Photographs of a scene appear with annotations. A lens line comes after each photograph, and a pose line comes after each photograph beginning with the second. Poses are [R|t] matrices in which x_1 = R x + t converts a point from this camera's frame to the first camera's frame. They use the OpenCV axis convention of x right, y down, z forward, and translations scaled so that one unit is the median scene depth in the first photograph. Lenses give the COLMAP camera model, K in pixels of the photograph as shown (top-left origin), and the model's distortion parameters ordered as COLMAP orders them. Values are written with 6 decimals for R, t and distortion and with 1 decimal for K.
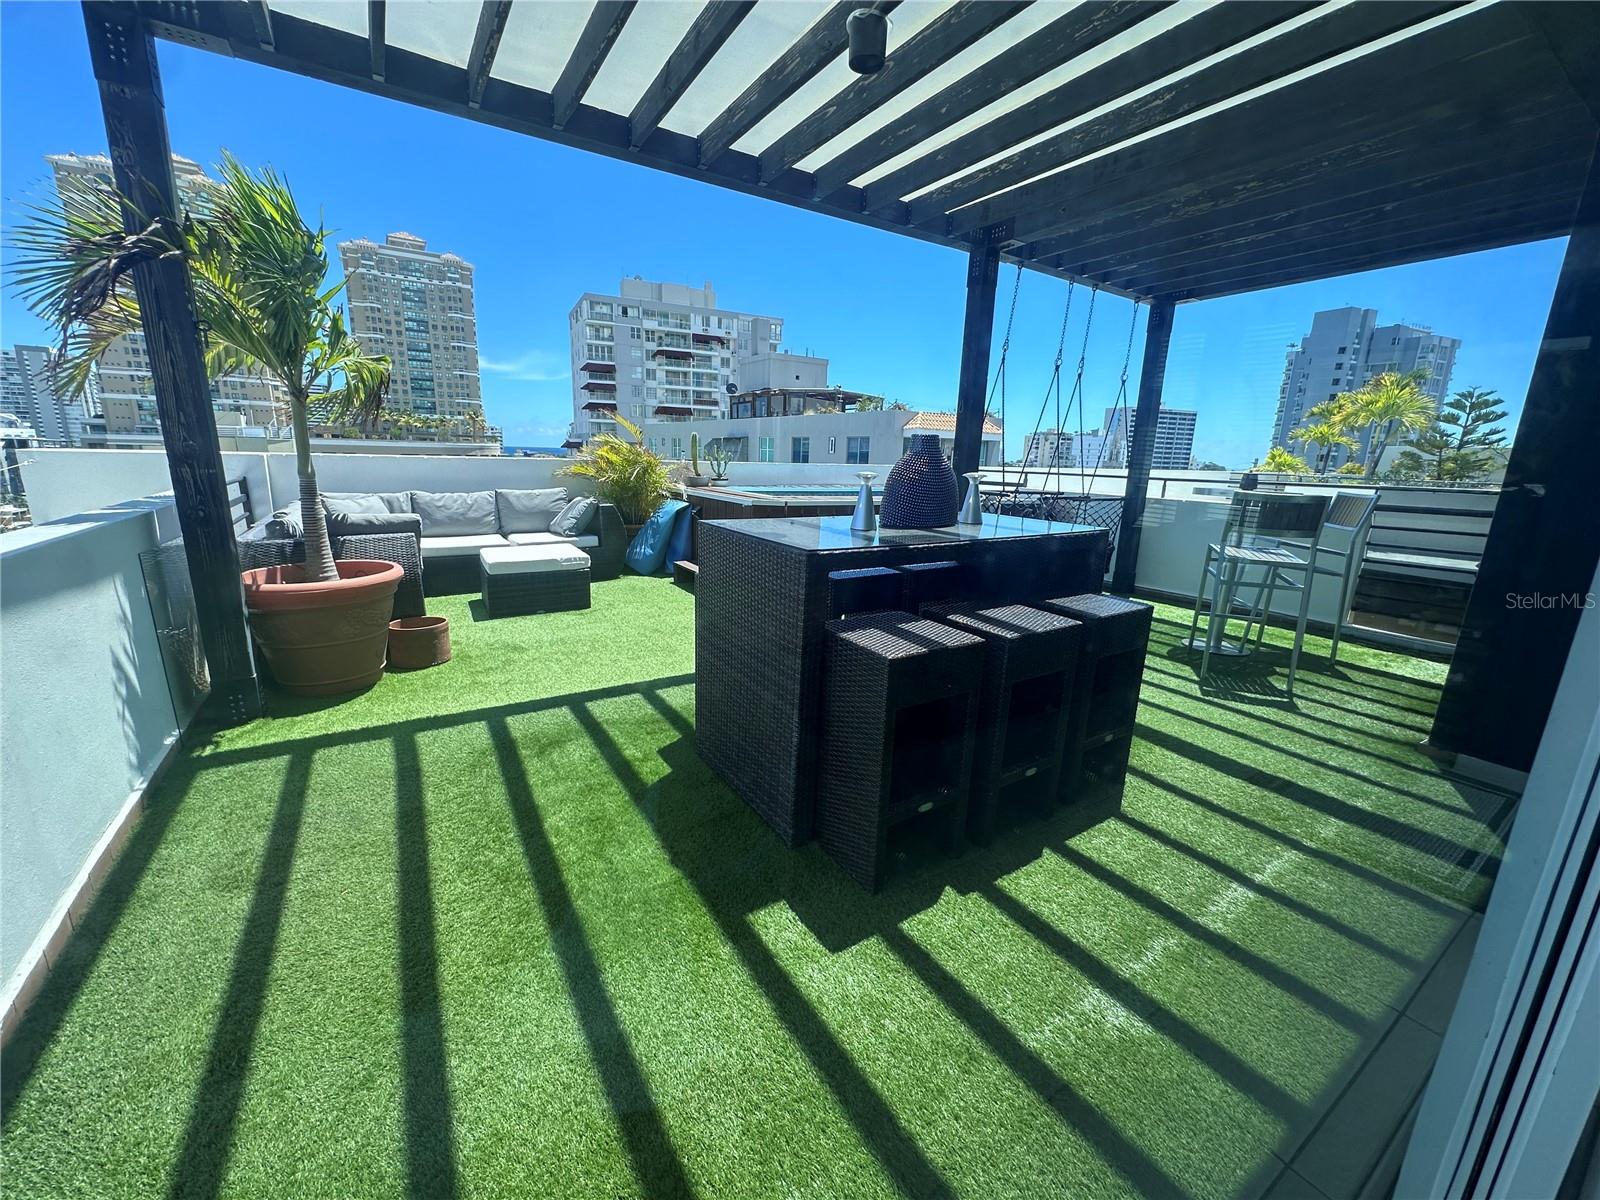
lens RADIAL K [[638.6, 0, 798.9], [0, 638.6, 600.9], [0, 0, 1]] dist [-0.005877, 0.000920]
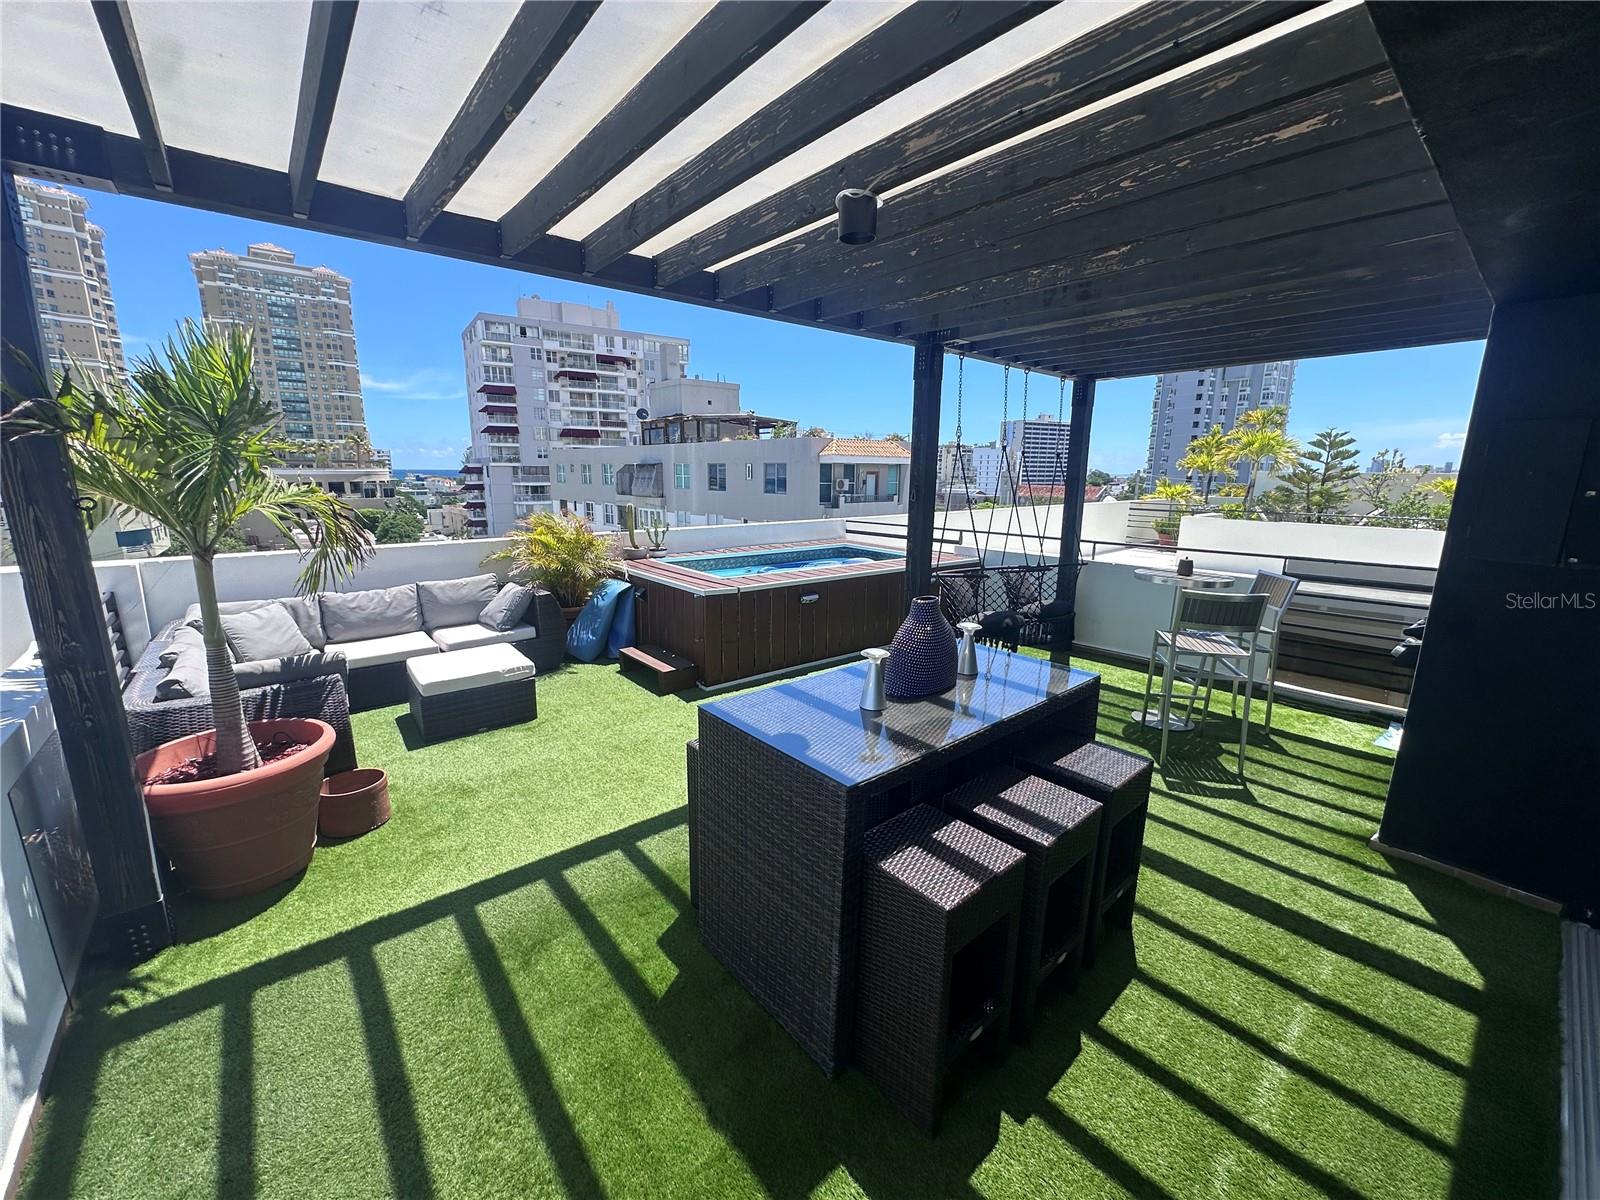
lens RADIAL K [[638.6, 0, 799.7], [0, 638.6, 600.4], [0, 0, 1]] dist [-0.005877, 0.000920]
pose [[0.990380, -0.049225, 0.129320, -0.058288], [0.052229, 0.998436, -0.019939, -0.119751], [-0.128136, 0.026502, 0.991402, 0.024716]]
